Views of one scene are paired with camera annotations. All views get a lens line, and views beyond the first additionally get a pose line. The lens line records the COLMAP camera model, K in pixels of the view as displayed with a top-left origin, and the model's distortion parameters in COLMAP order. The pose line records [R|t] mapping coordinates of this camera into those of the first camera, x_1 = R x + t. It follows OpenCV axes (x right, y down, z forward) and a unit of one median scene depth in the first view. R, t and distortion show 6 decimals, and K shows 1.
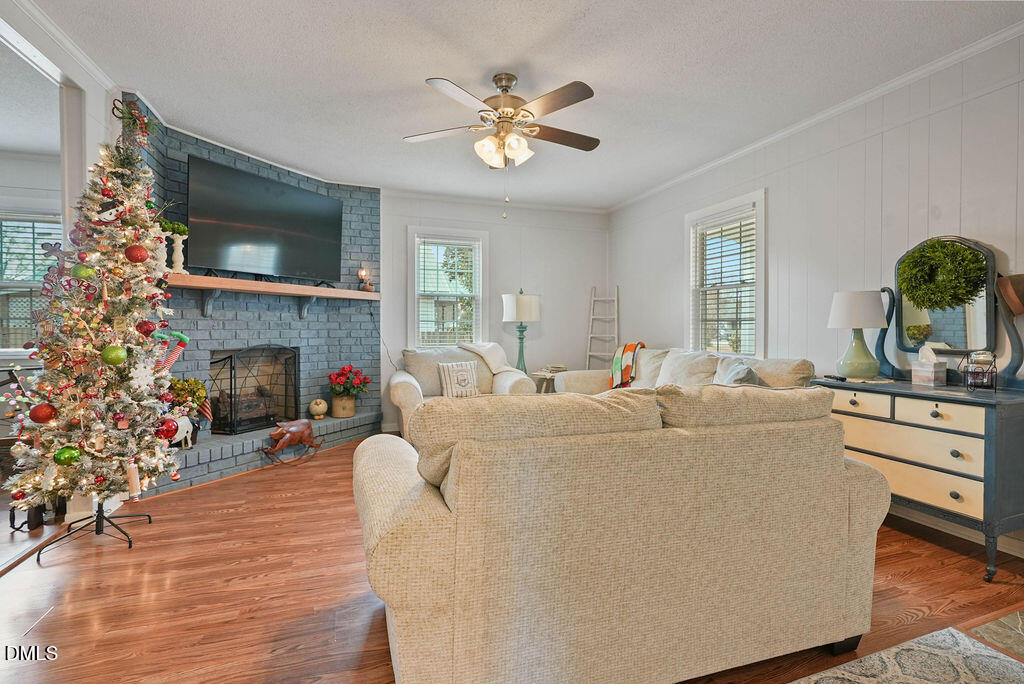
lens RADIAL K [[466.7, 0, 512.1], [0, 466.7, 337.7], [0, 0, 1]] dist [-0.001149, -0.000199]
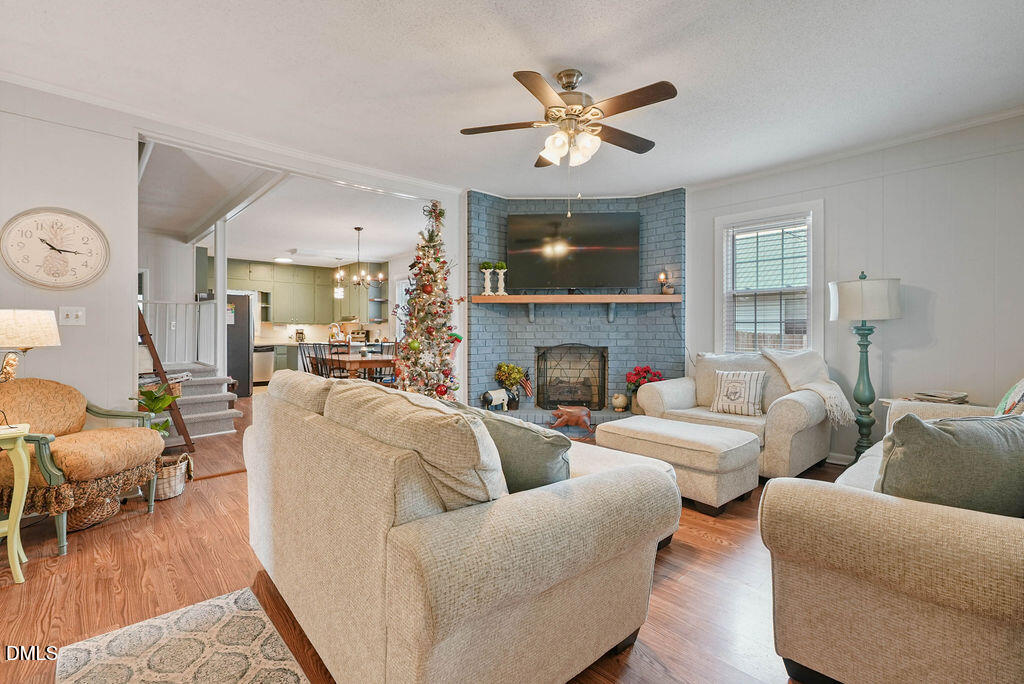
lens RADIAL K [[466.7, 0, 512.5], [0, 466.7, 333.8], [0, 0, 1]] dist [-0.001149, -0.000199]
pose [[0.408272, 0.003927, -0.912852, 0.489215], [-0.017223, 0.999846, -0.003401, -0.004501], [0.912698, 0.017110, 0.408277, 0.293626]]
